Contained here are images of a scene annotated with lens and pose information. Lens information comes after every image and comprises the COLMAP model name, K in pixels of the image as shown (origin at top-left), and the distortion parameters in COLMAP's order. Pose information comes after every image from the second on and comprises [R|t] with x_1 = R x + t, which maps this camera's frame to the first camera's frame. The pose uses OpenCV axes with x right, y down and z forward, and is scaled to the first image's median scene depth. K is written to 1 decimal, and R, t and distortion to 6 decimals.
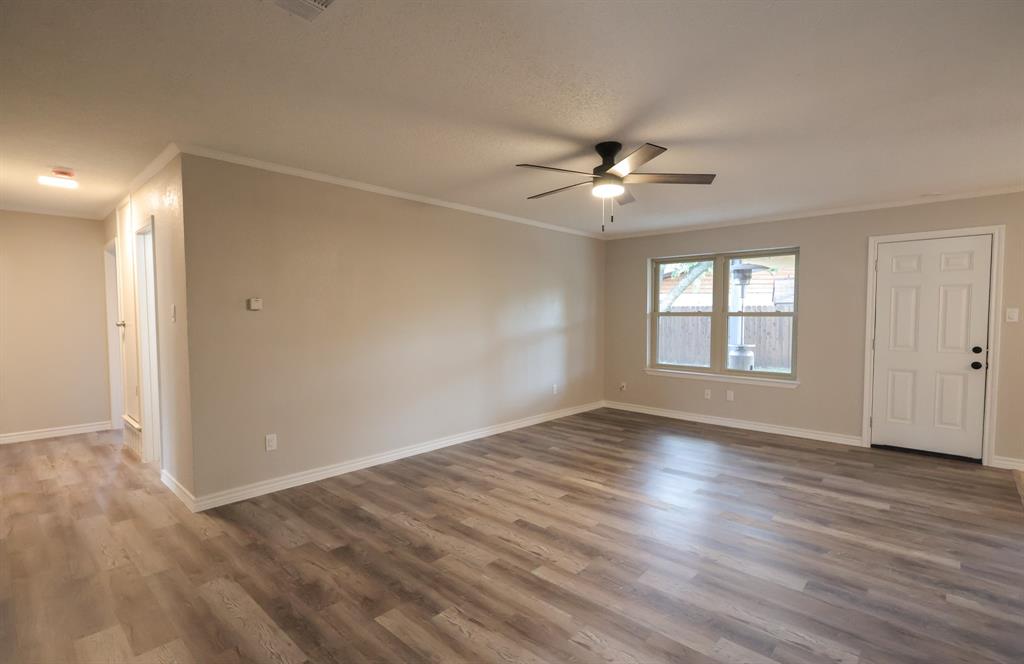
lens RADIAL K [[484.5, 0, 512.0], [0, 484.5, 332.0], [0, 0, 1]] dist [0.000558, 0.000283]
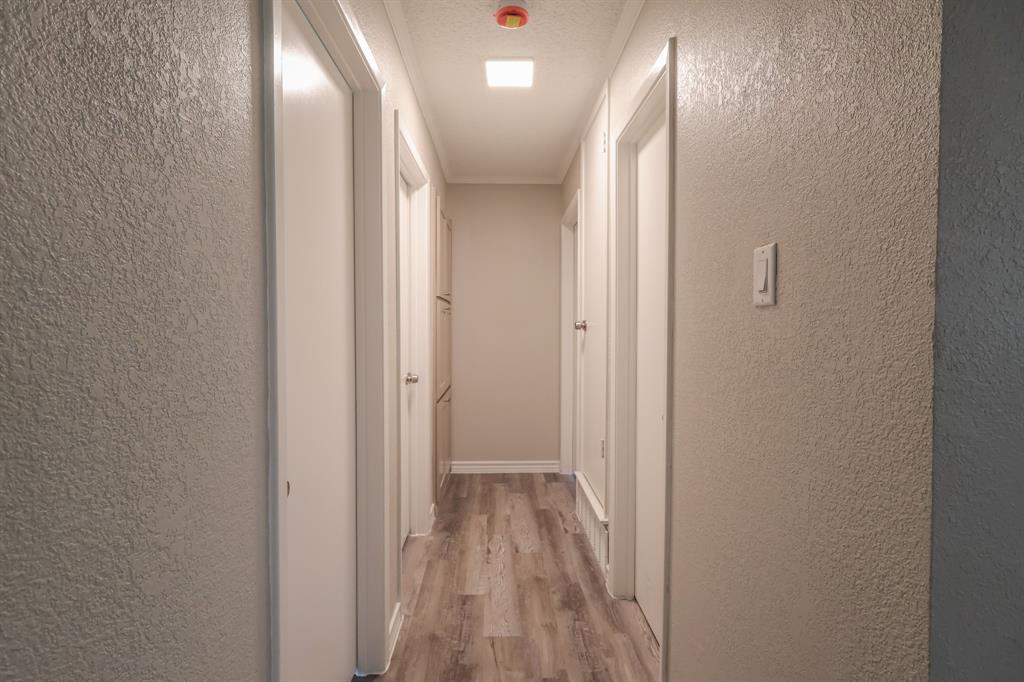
lens RADIAL K [[473.1, 0, 512.0], [0, 473.1, 341.0], [0, 0, 1]] dist [-0.000145, 0.000012]
pose [[0.706316, 0.024193, -0.707483, -0.482688], [-0.039216, 0.999218, -0.004983, 0.010560], [0.706810, 0.031264, 0.706713, 0.560493]]
